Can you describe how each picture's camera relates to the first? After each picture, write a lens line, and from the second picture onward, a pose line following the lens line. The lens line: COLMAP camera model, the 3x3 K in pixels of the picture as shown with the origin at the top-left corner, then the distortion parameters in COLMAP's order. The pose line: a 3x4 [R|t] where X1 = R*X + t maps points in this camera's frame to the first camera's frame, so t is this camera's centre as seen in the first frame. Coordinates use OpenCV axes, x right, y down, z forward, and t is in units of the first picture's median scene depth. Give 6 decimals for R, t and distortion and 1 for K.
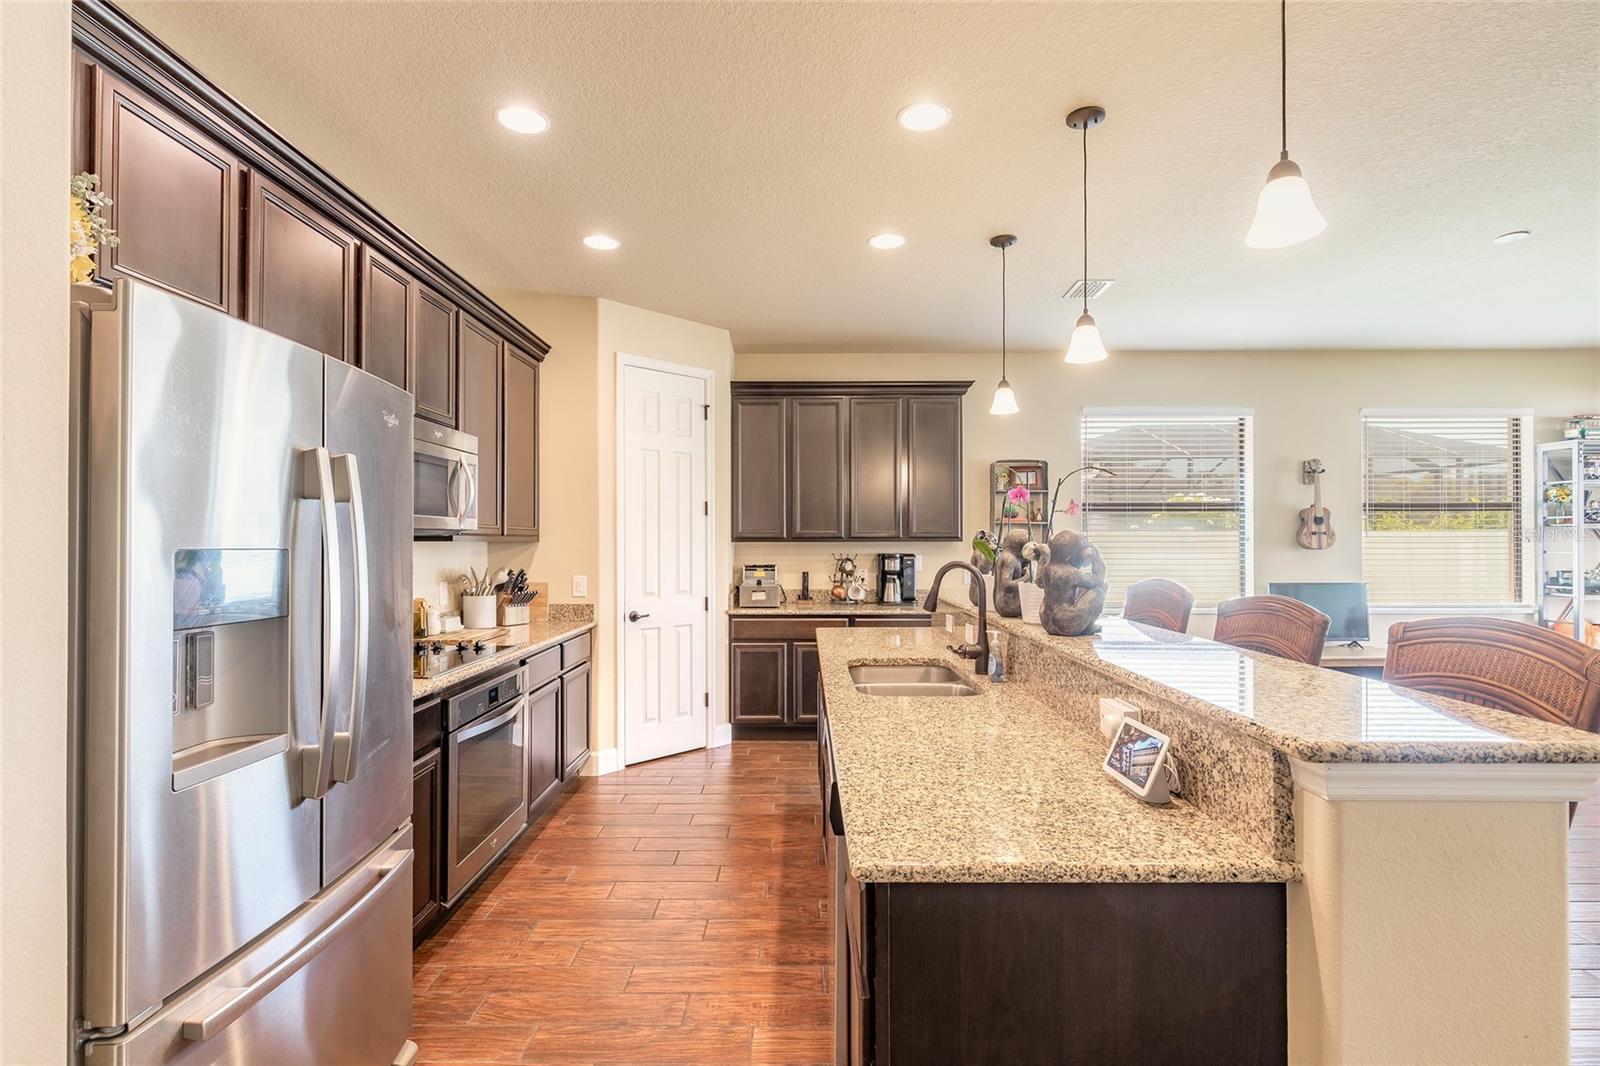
lens RADIAL K [[762.0, 0, 798.6], [0, 762.0, 537.6], [0, 0, 1]] dist [0.001967, 0.001299]
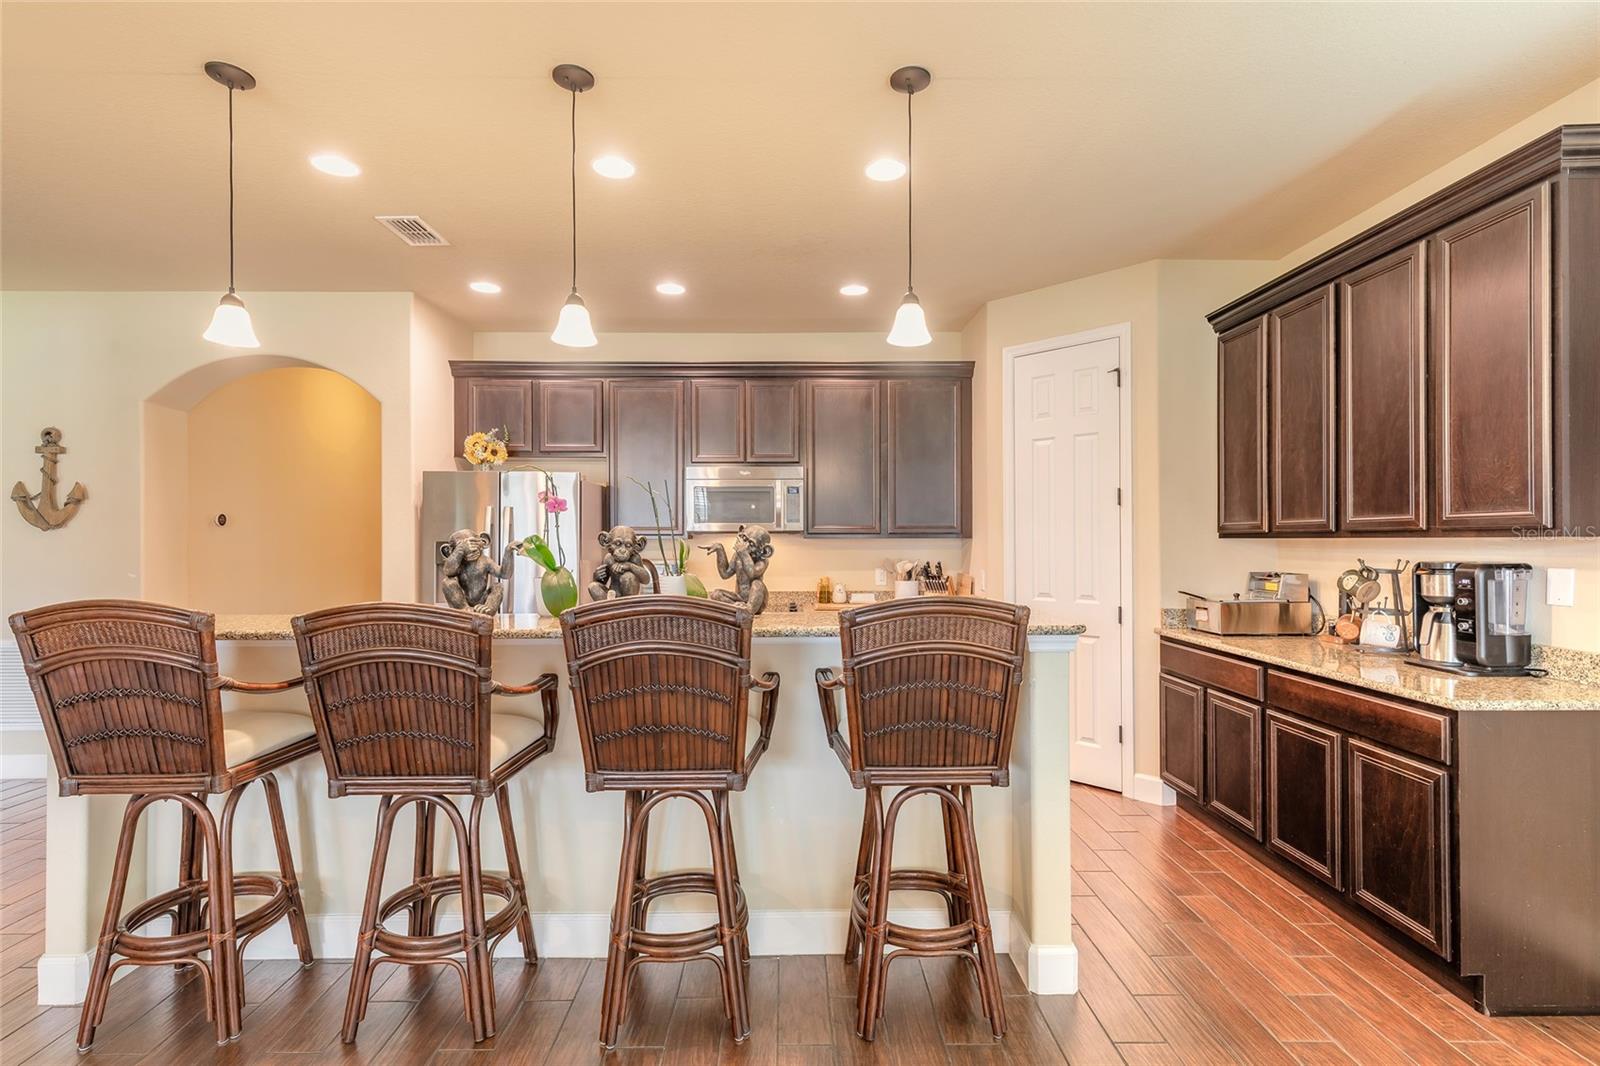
lens RADIAL K [[726.7, 0, 795.0], [0, 726.7, 538.6], [0, 0, 1]] dist [0.010325, -0.001744]
pose [[0.014398, -0.000272, -0.999896, 0.593947], [0.006789, 0.999977, -0.000175, 0.003471], [0.999873, -0.006786, 0.014399, 0.595574]]
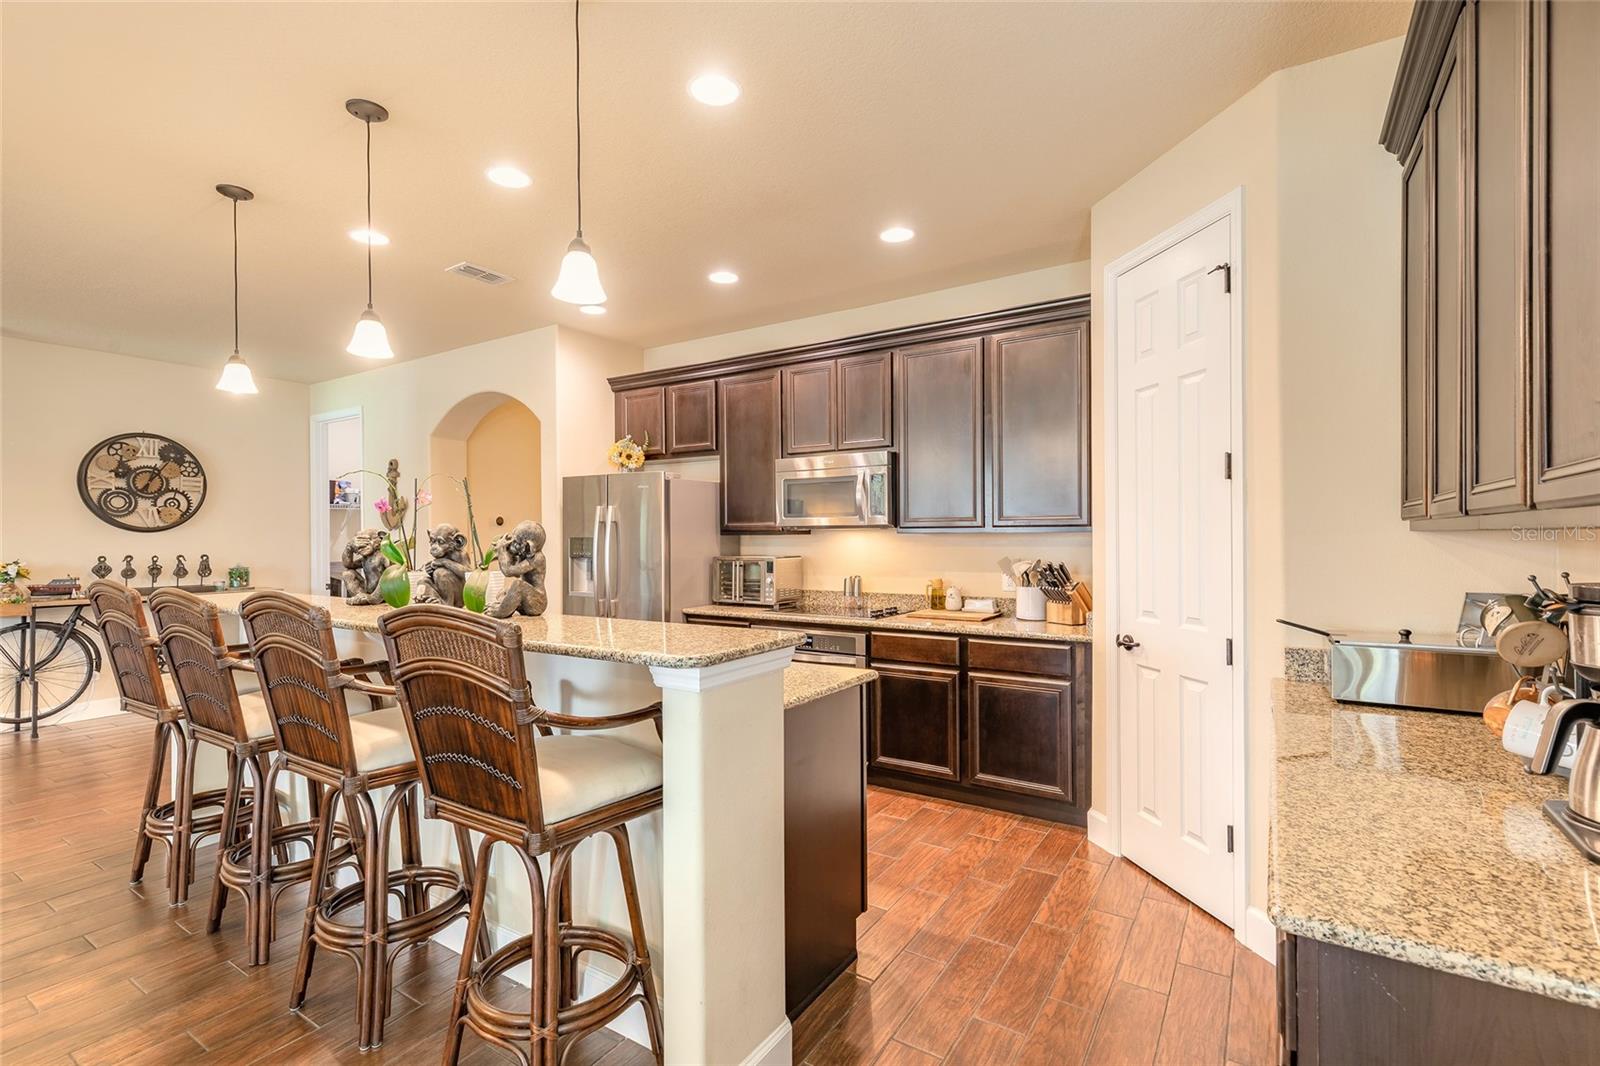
lens RADIAL K [[726.7, 0, 797.7], [0, 726.7, 538.0], [0, 0, 1]] dist [0.010325, -0.001744]
pose [[-0.539345, 0.006699, -0.842058, 0.415261], [0.010466, 0.999944, 0.001252, 0.005970], [0.842020, -0.008137, -0.539385, 0.940400]]
